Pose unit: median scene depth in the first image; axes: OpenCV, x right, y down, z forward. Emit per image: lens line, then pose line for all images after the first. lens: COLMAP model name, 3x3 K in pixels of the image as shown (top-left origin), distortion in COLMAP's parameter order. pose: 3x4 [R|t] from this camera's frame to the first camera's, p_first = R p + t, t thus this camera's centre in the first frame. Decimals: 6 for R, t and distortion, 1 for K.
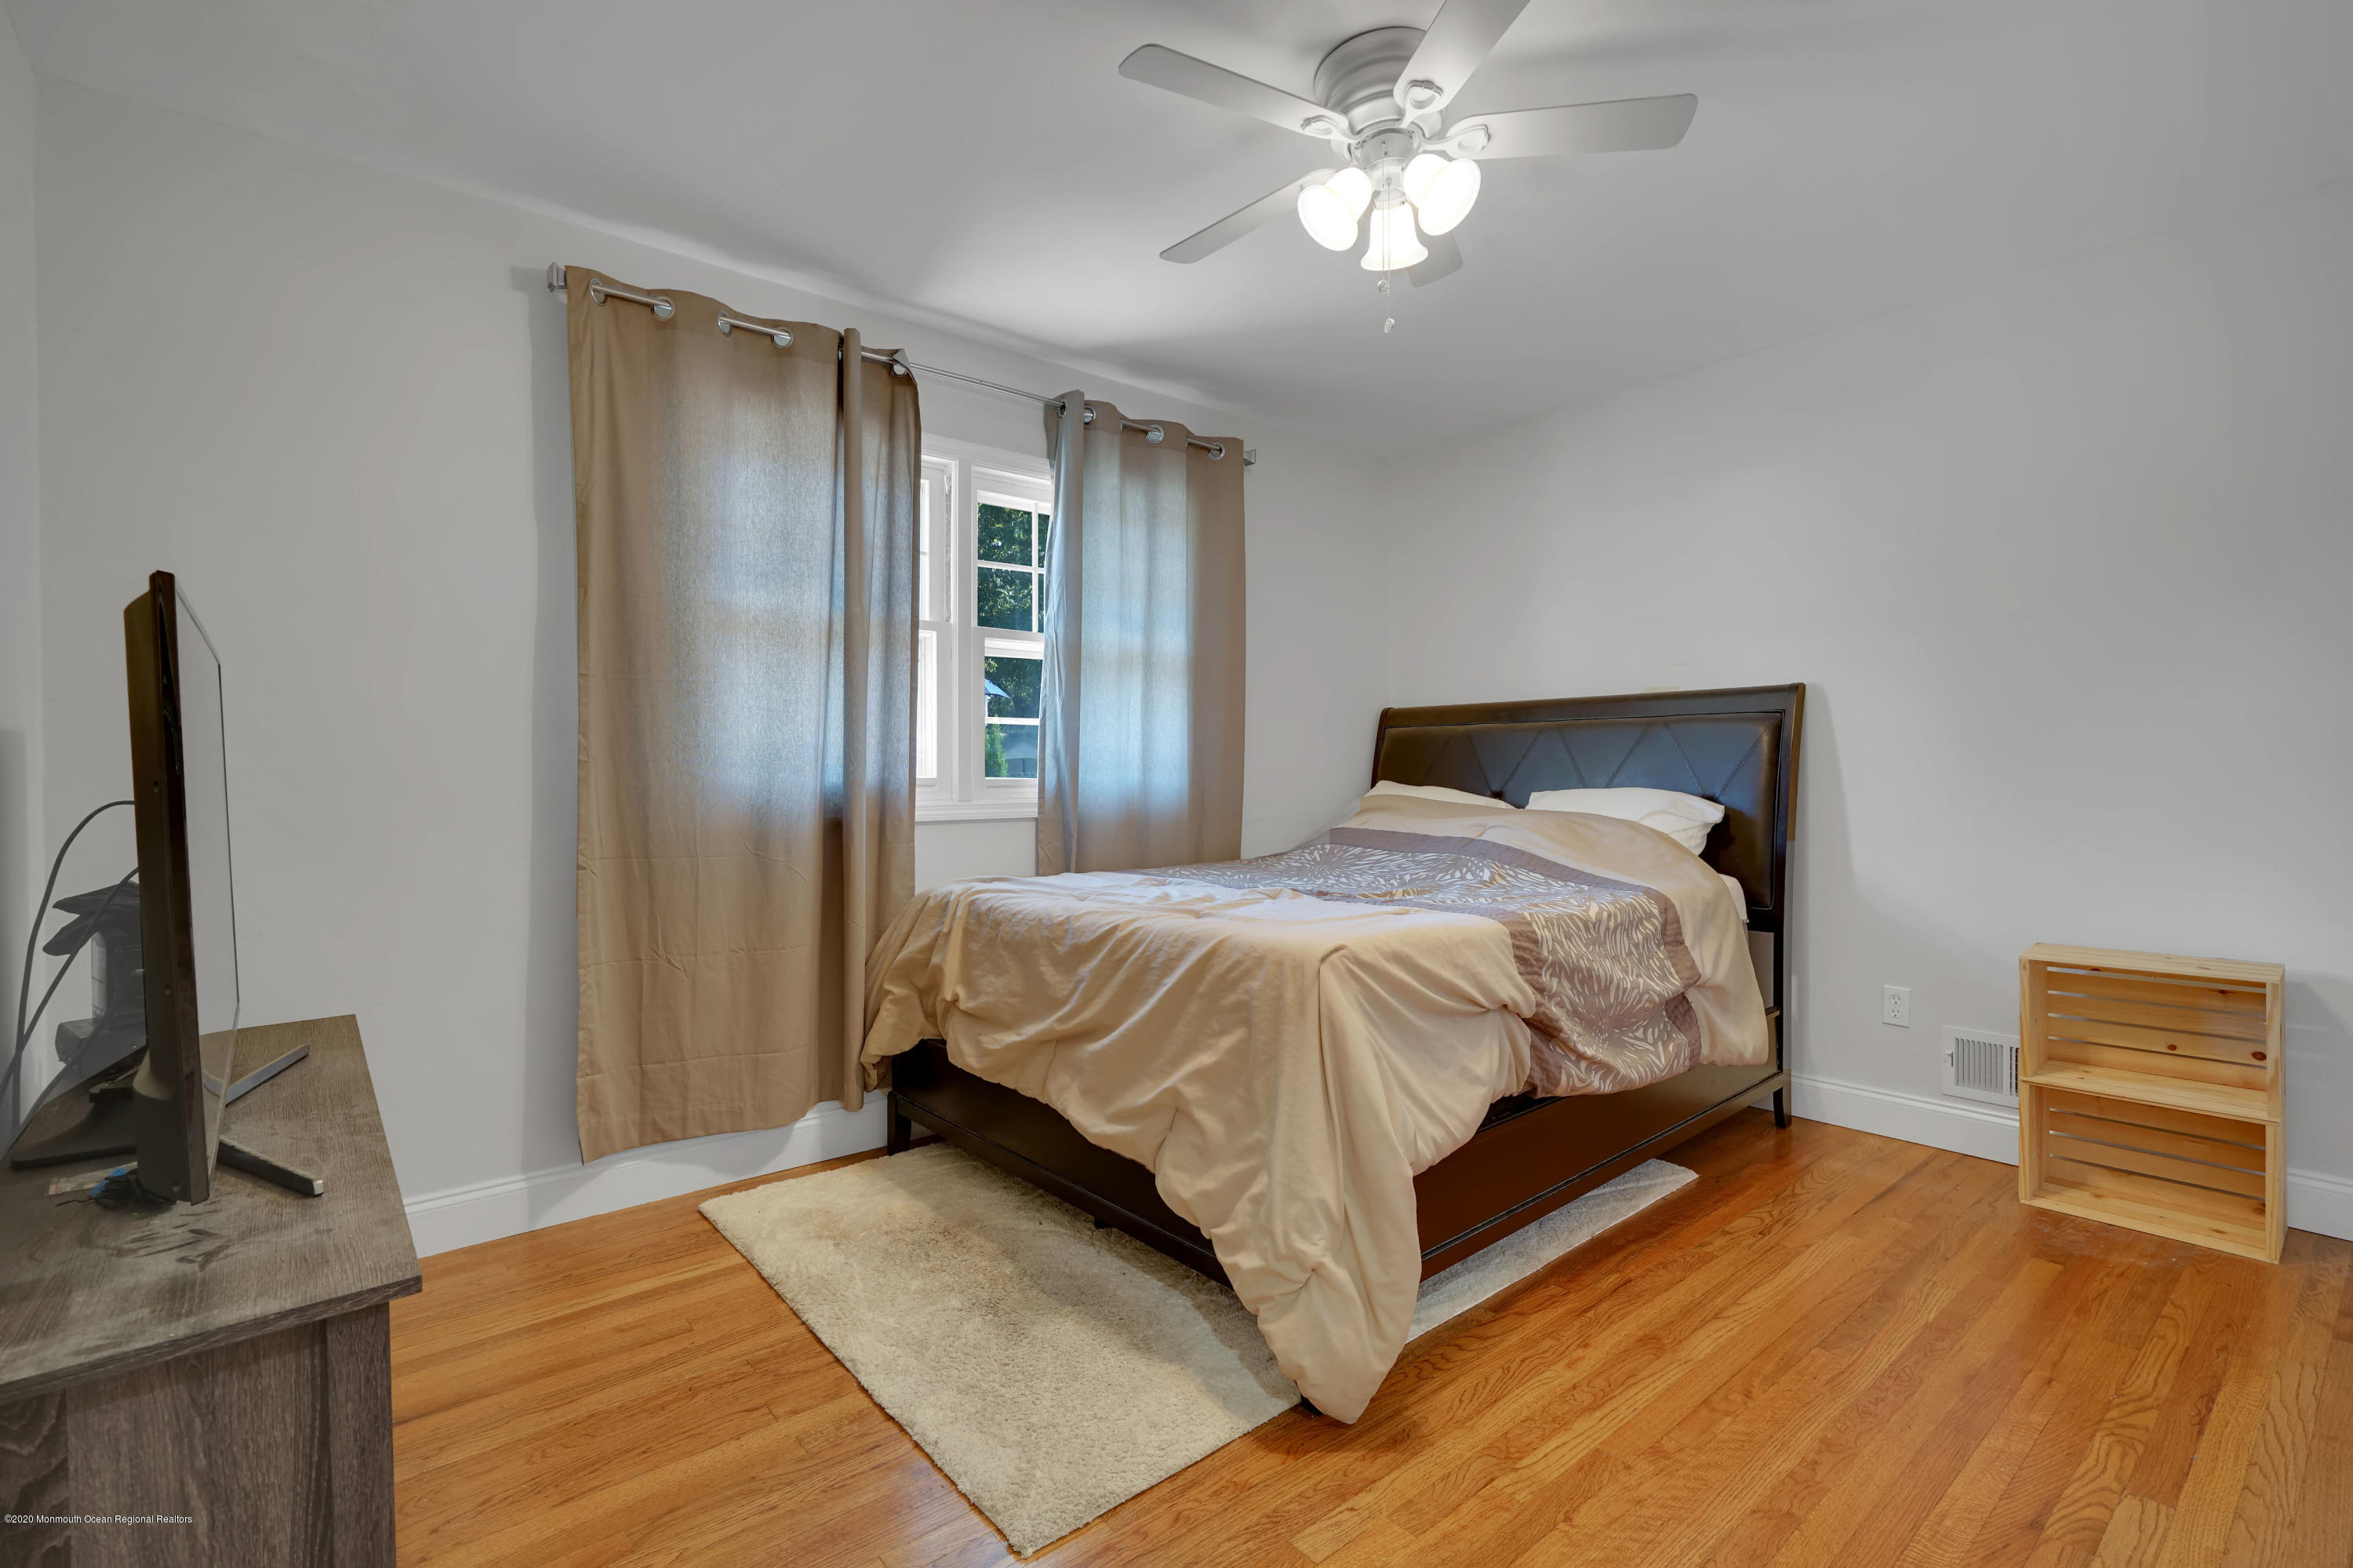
lens RADIAL K [[1070.6, 0, 1174.9], [0, 1070.6, 779.8], [0, 0, 1]] dist [0.006797, -0.000972]
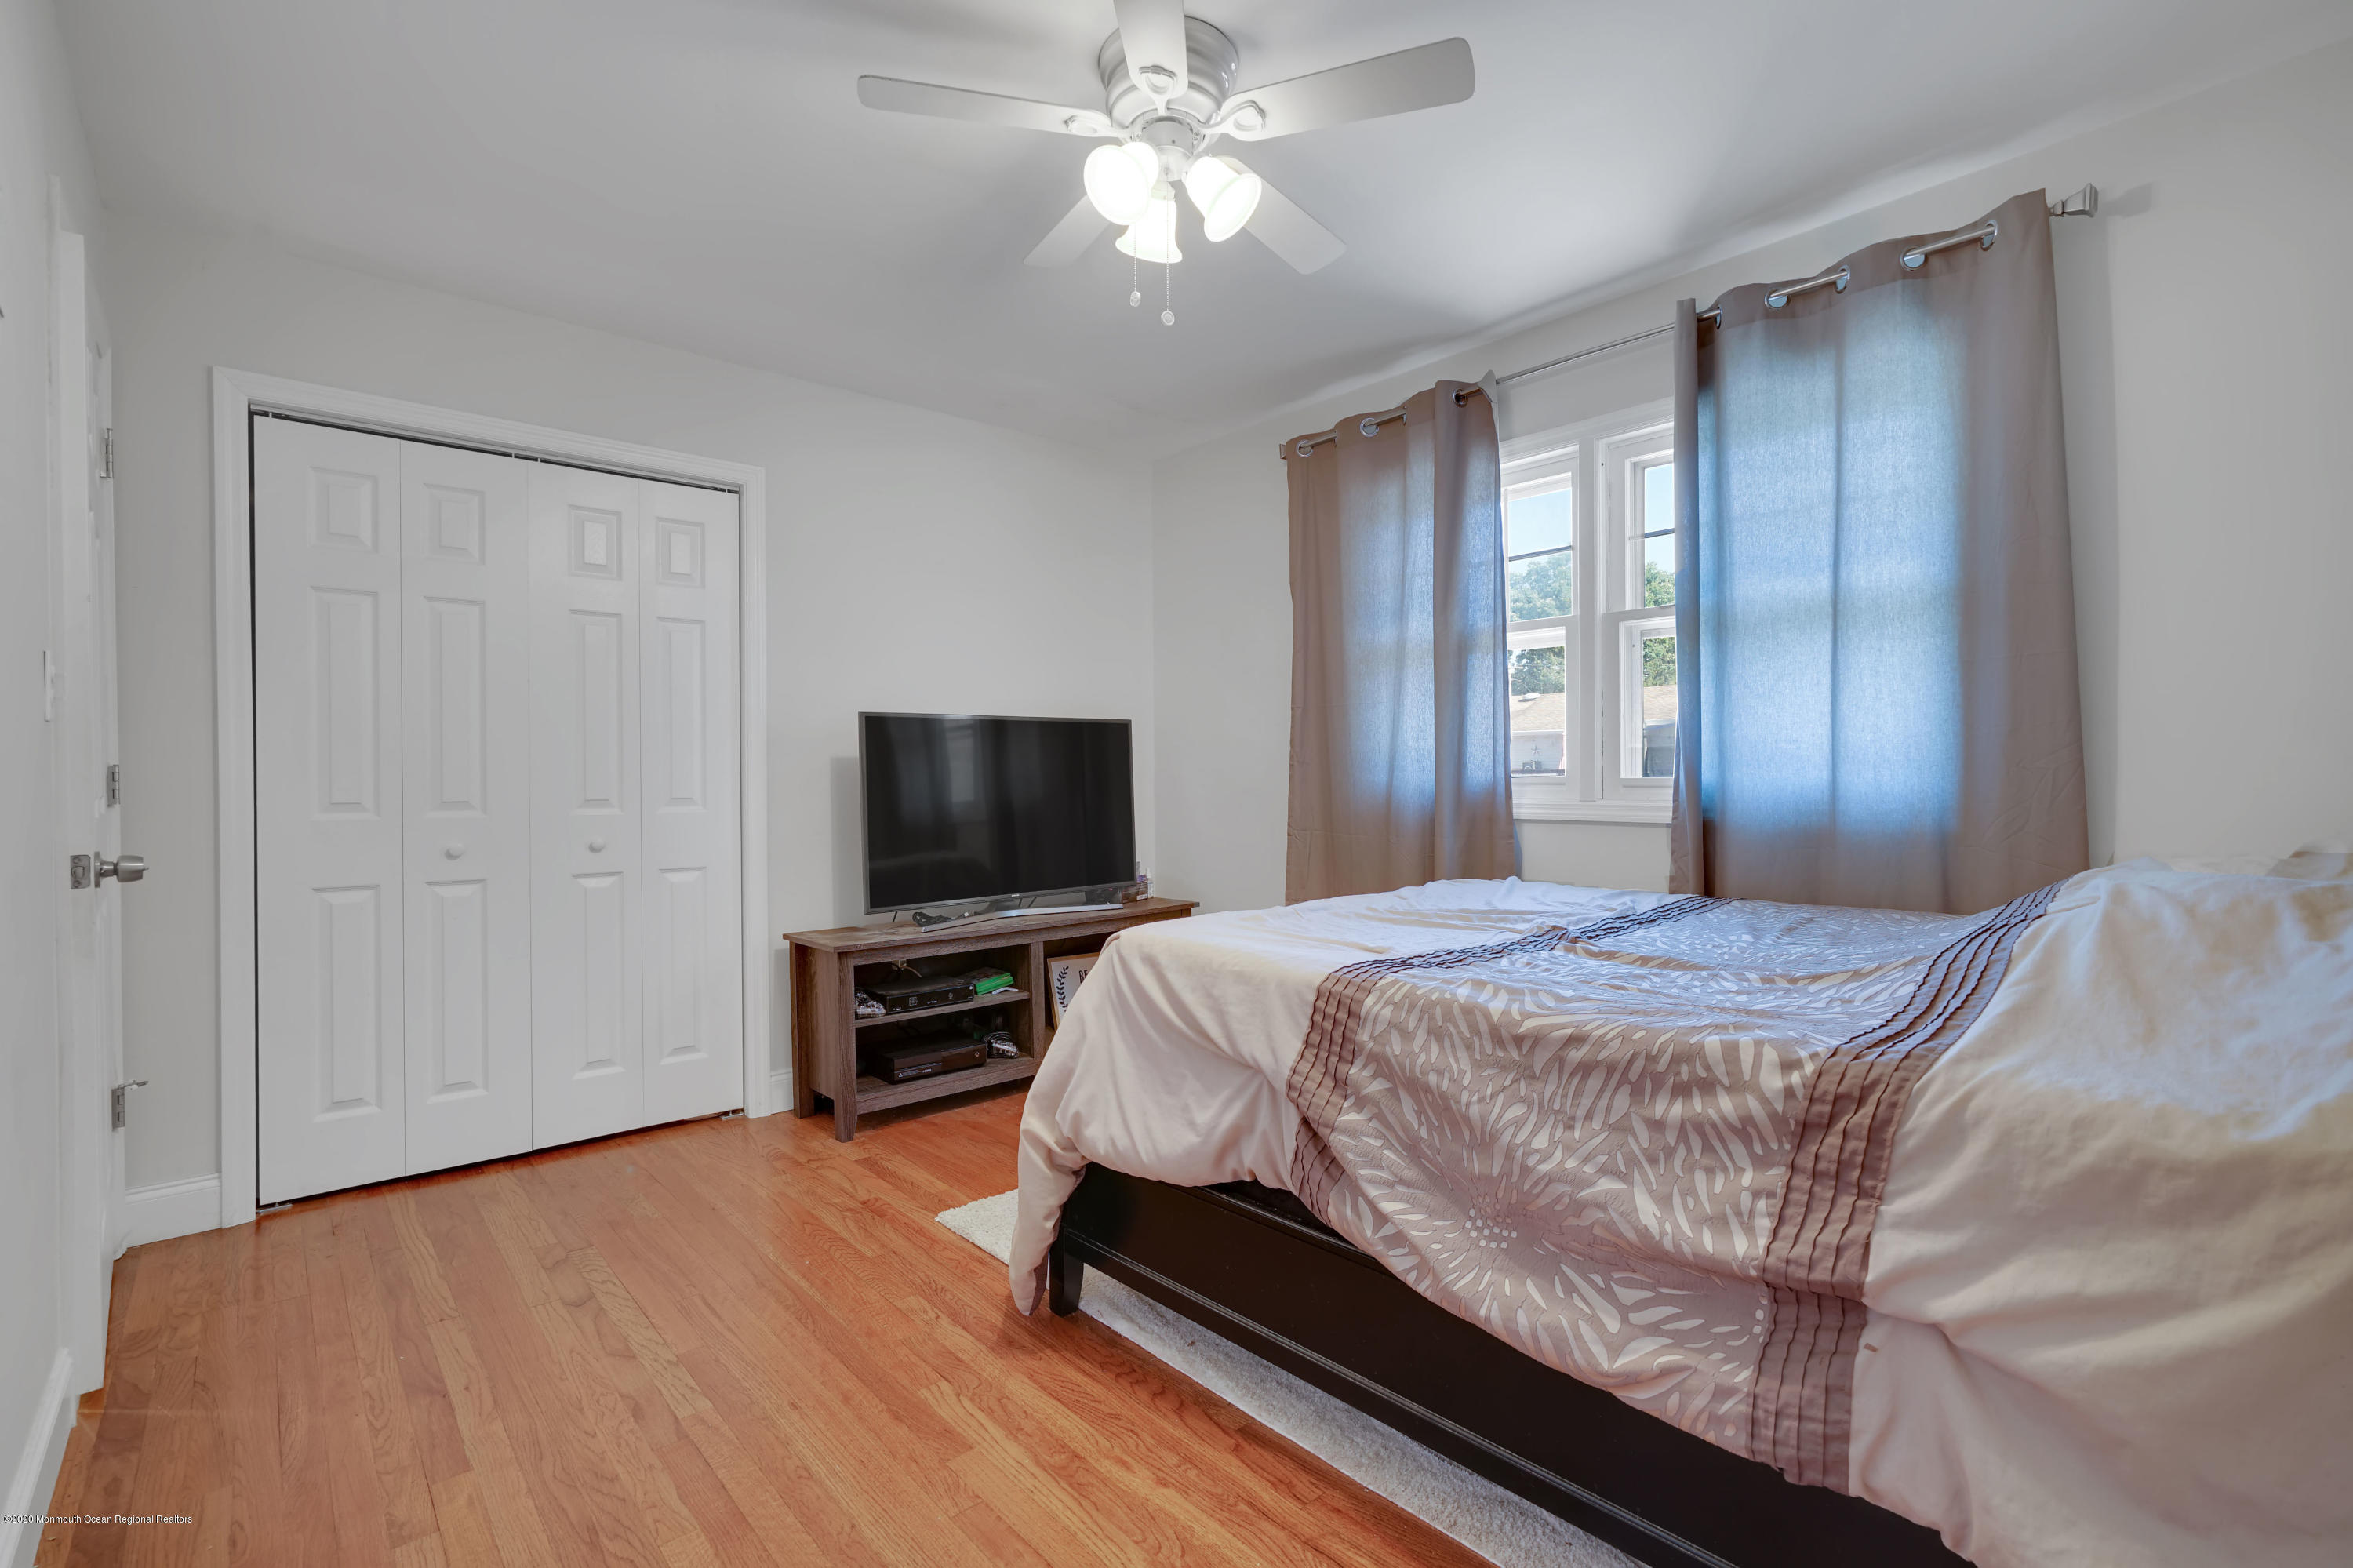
lens RADIAL K [[1070.6, 0, 1174.5], [0, 1070.6, 780.5], [0, 0, 1]] dist [0.006797, -0.000972]
pose [[0.024127, 0.010728, -0.999651, 0.874911], [-0.000864, 0.999942, 0.010710, -0.009303], [0.999709, 0.000605, 0.024135, 0.728492]]
